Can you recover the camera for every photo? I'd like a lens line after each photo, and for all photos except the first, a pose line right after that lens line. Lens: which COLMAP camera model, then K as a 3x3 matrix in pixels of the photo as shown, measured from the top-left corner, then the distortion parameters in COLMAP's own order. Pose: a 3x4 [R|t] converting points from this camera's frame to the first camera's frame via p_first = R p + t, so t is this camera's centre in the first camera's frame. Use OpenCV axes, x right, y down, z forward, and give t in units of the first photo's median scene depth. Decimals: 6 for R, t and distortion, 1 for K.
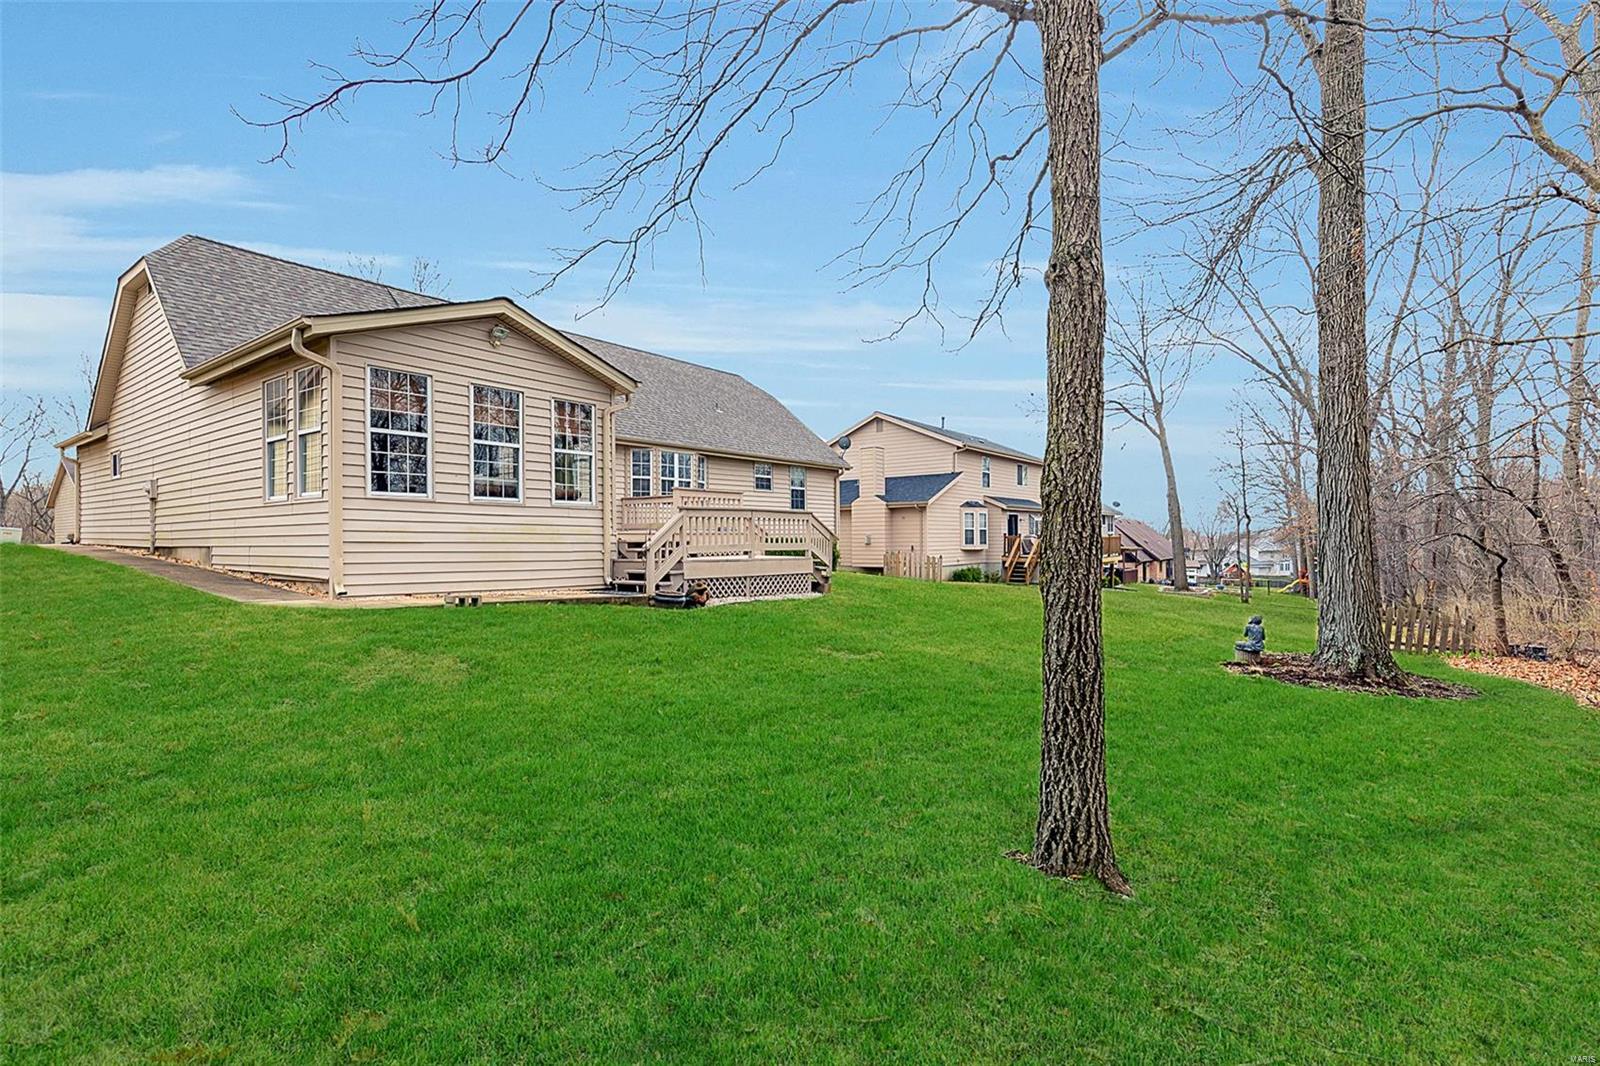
lens RADIAL K [[731.3, 0, 810.7], [0, 731.3, 537.0], [0, 0, 1]] dist [-0.003652, 0.000305]
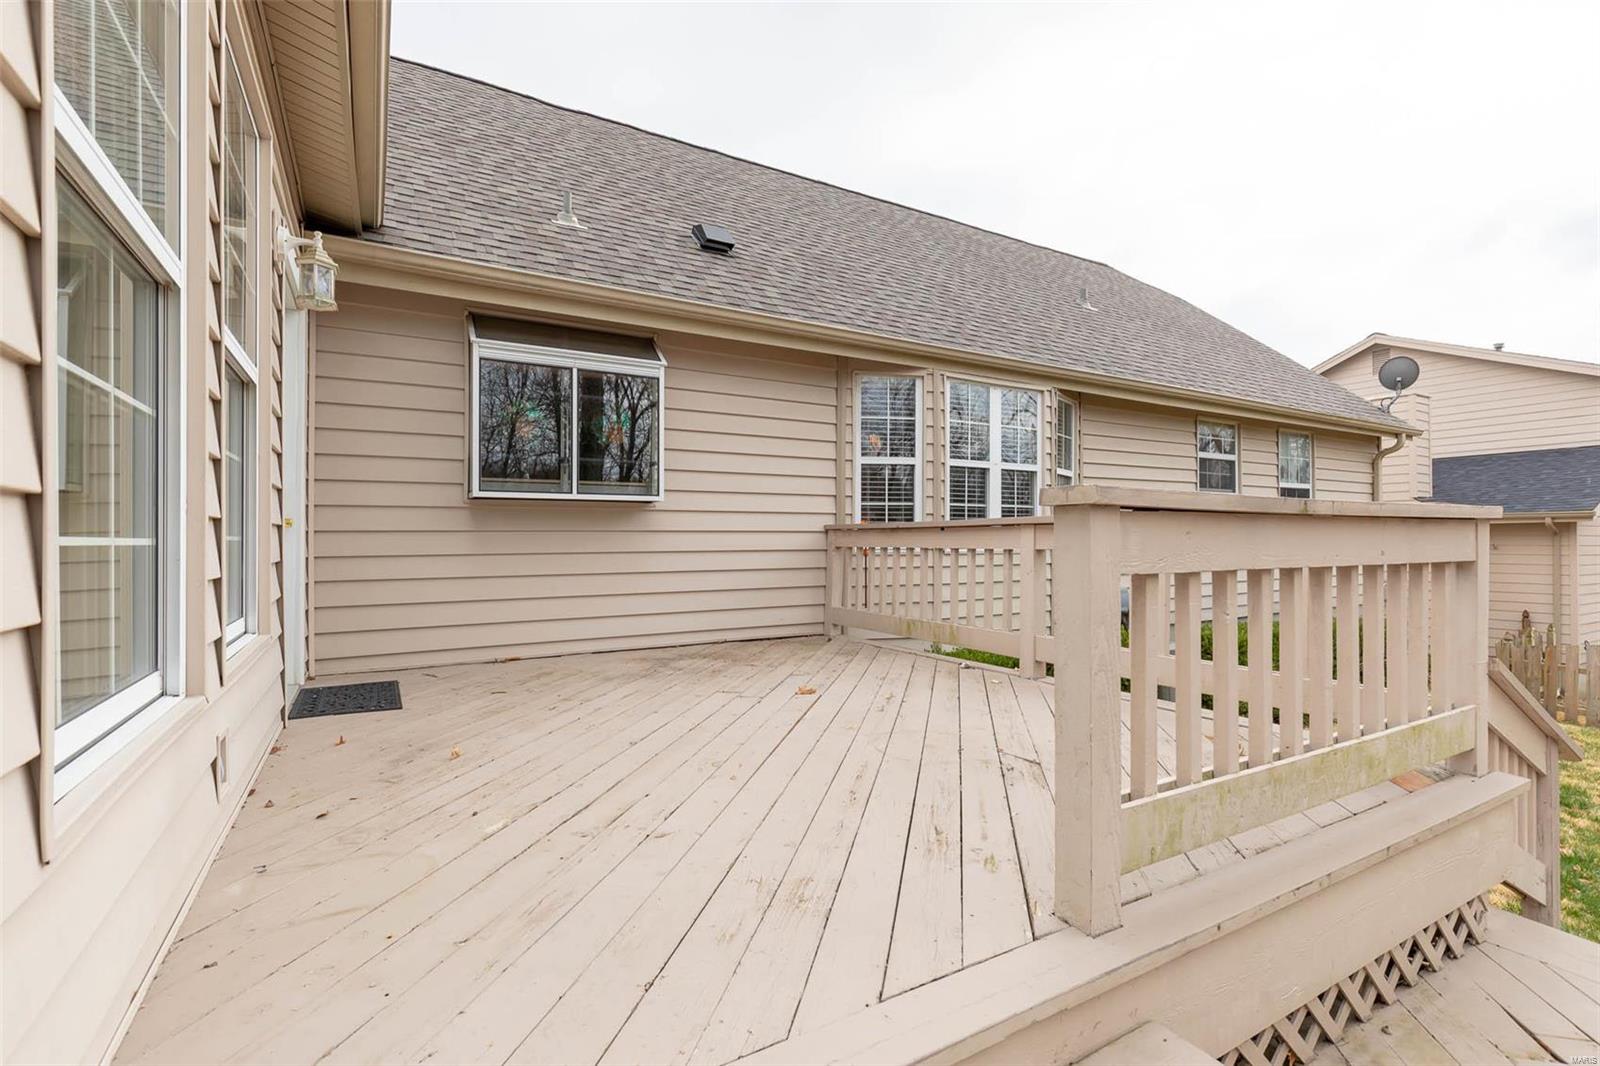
lens RADIAL K [[731.3, 0, 806.7], [0, 731.3, 538.8], [0, 0, 1]] dist [-0.003652, 0.000305]
pose [[0.921818, 0.003312, -0.387608, -0.136751], [-0.004260, 0.999990, -0.001586, -0.045746], [0.387599, 0.003114, 0.921823, 0.674230]]
